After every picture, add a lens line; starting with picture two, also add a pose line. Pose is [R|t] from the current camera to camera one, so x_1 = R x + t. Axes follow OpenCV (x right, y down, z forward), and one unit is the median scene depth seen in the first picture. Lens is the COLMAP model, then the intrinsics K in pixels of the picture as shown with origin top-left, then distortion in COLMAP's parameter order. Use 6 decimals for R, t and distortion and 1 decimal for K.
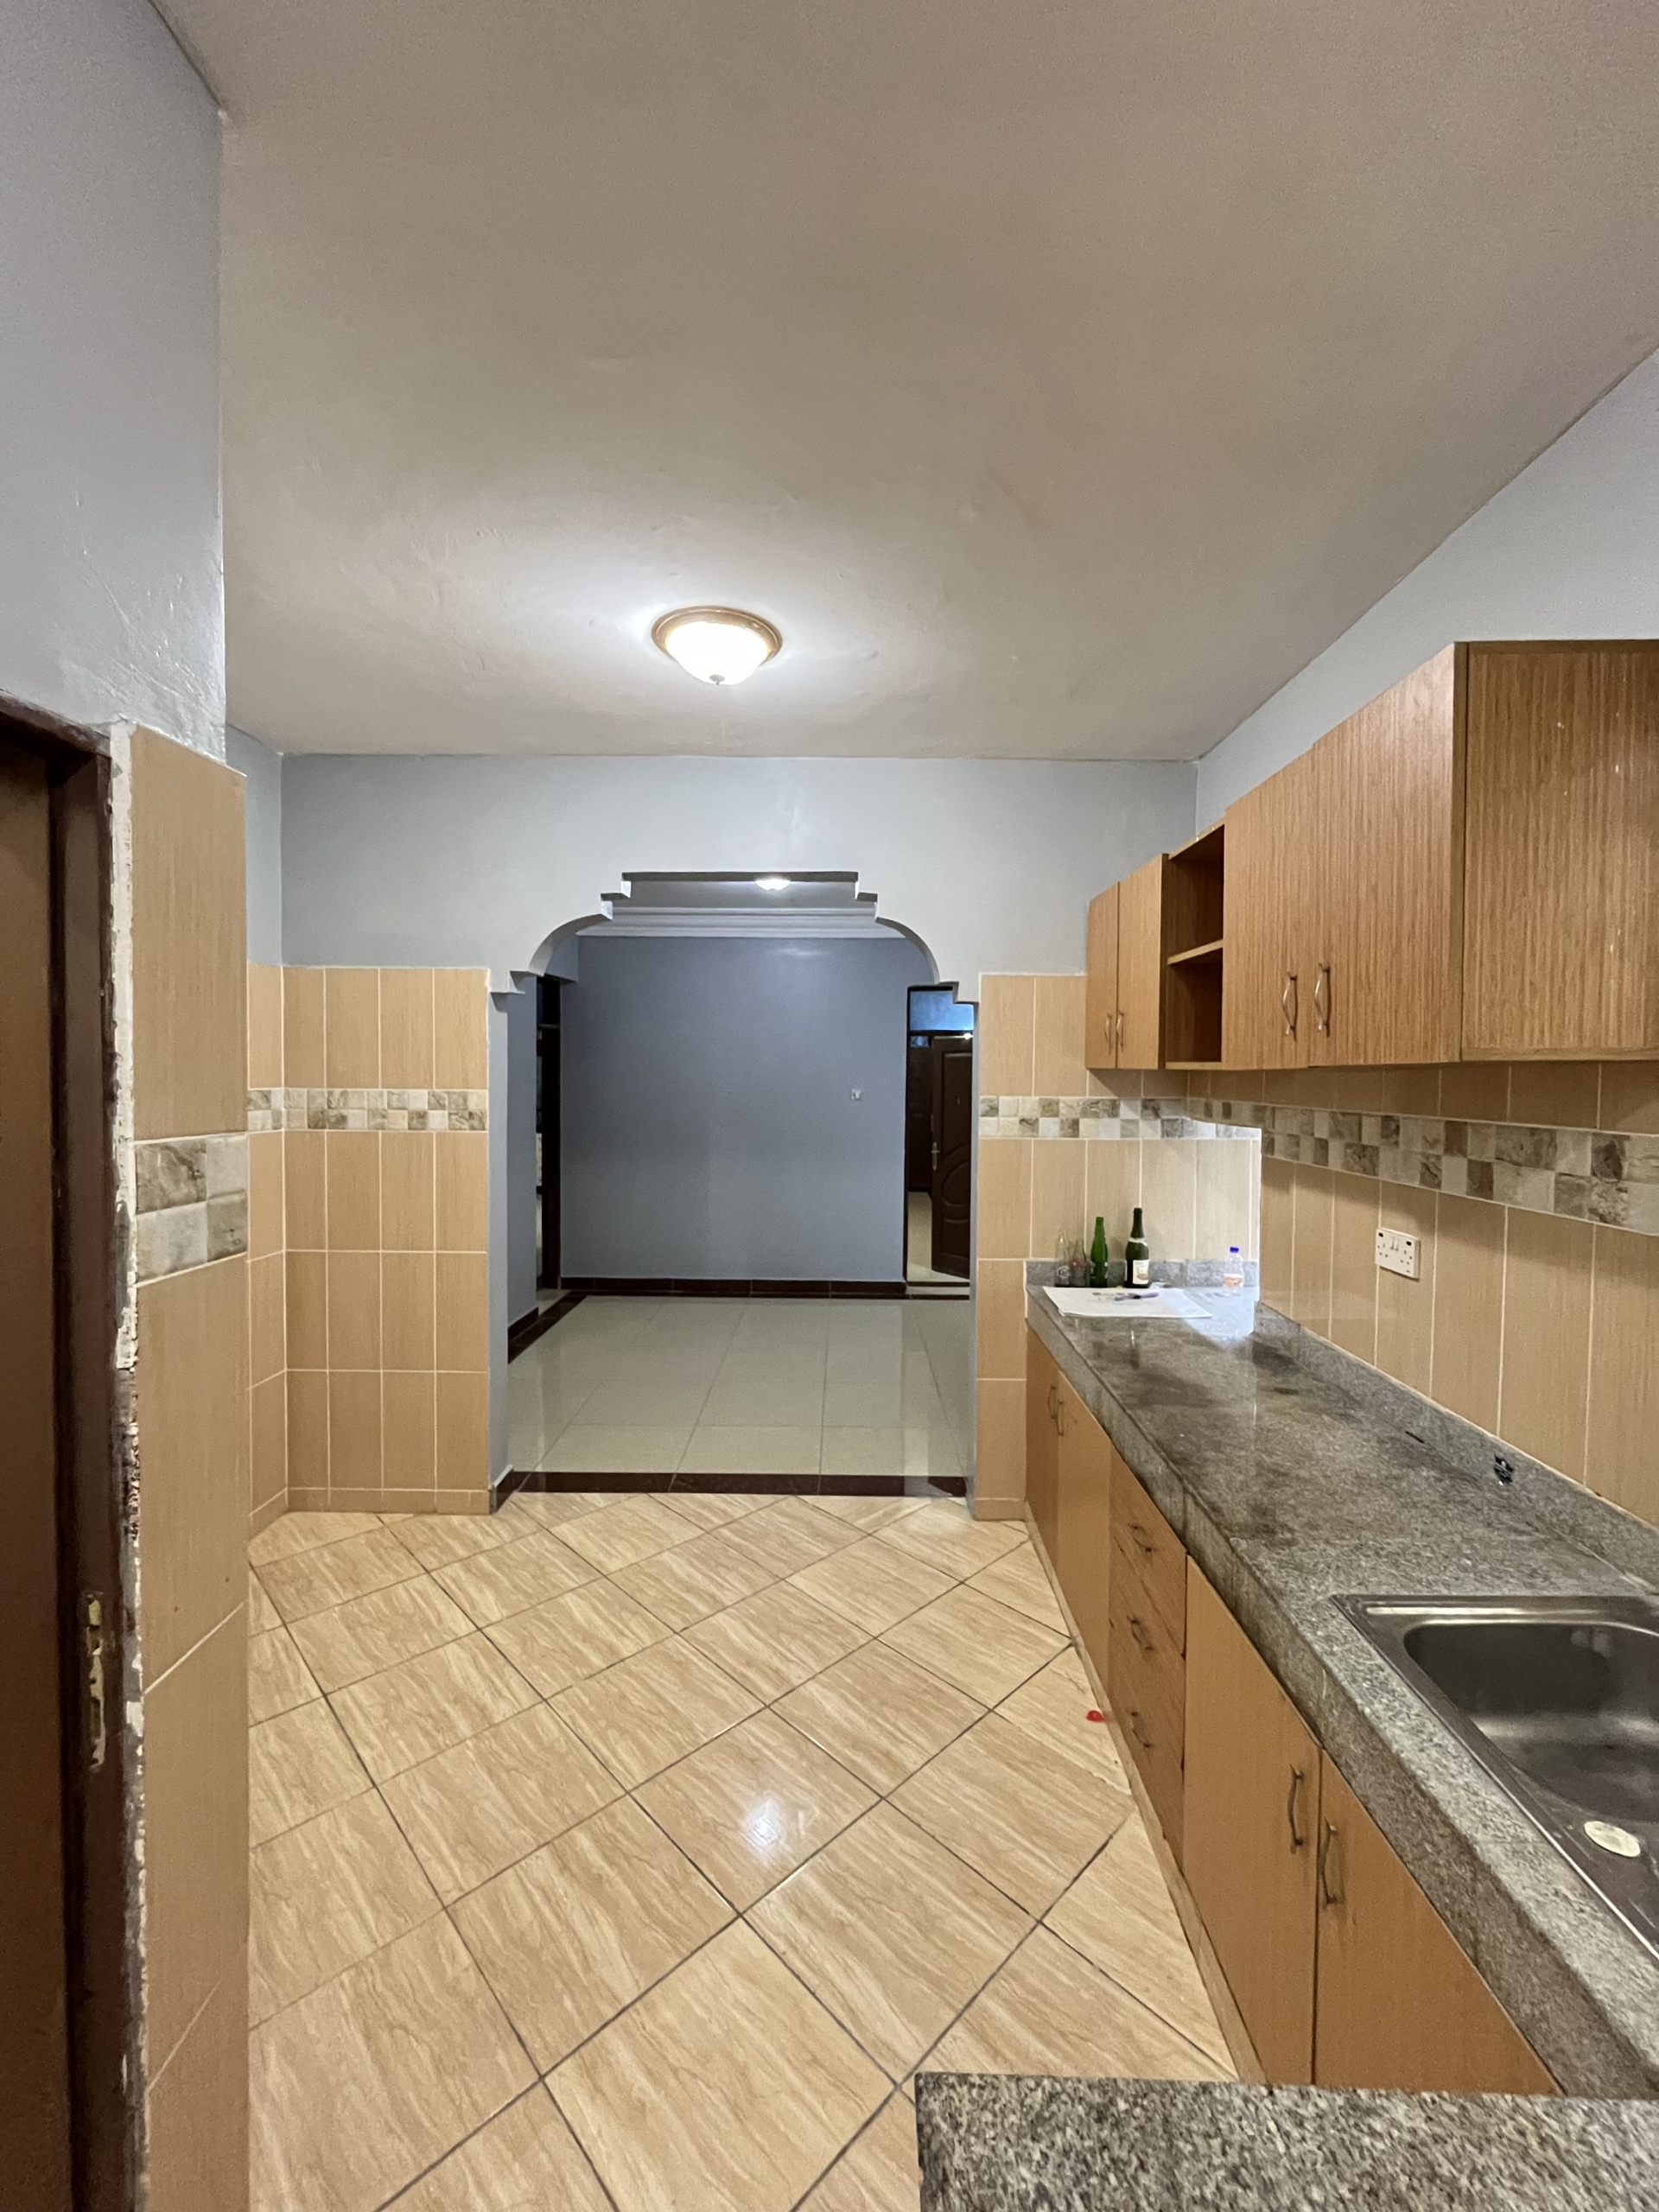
lens RADIAL K [[894.7, 0, 829.5], [0, 894.7, 1096.2], [0, 0, 1]] dist [-0.000966, -0.000323]
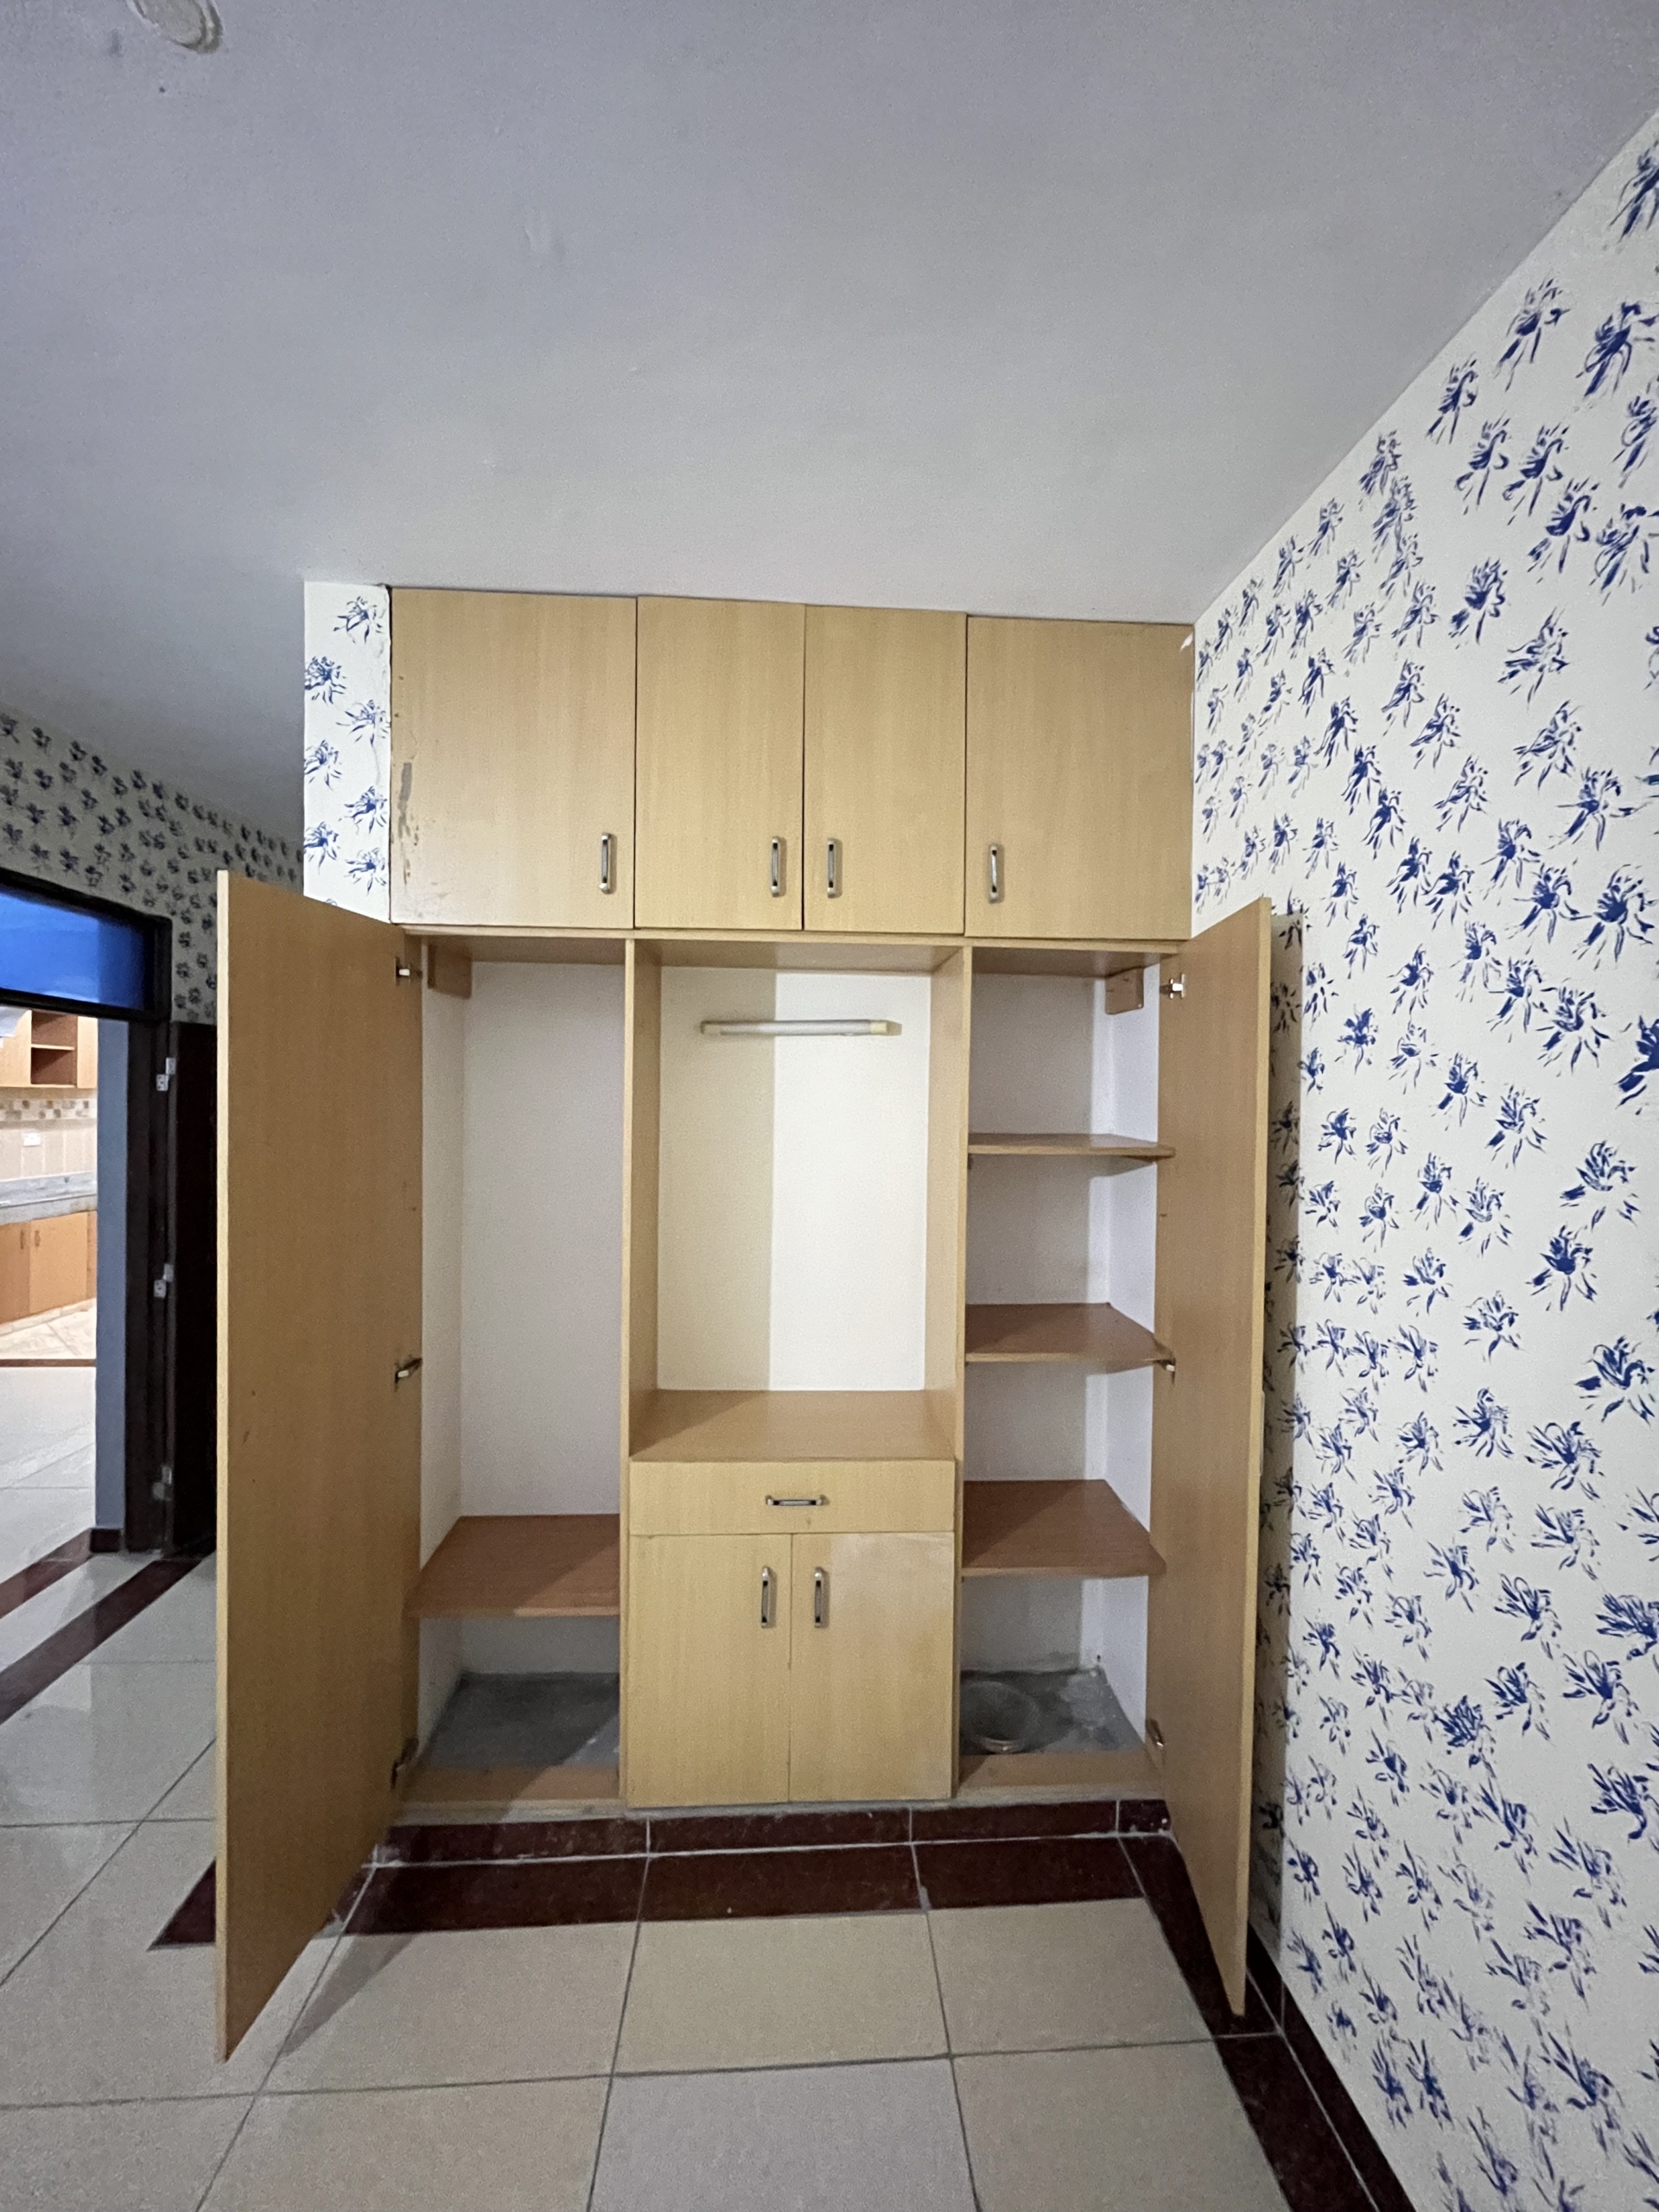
lens RADIAL K [[894.7, 0, 833.4], [0, 894.7, 1101.4], [0, 0, 1]] dist [-0.000966, -0.000323]
pose [[-0.996673, -0.023041, -0.078186, -2.430210], [-0.025723, 0.999109, 0.033468, -0.187075], [0.077345, 0.035367, -0.996377, 5.233391]]
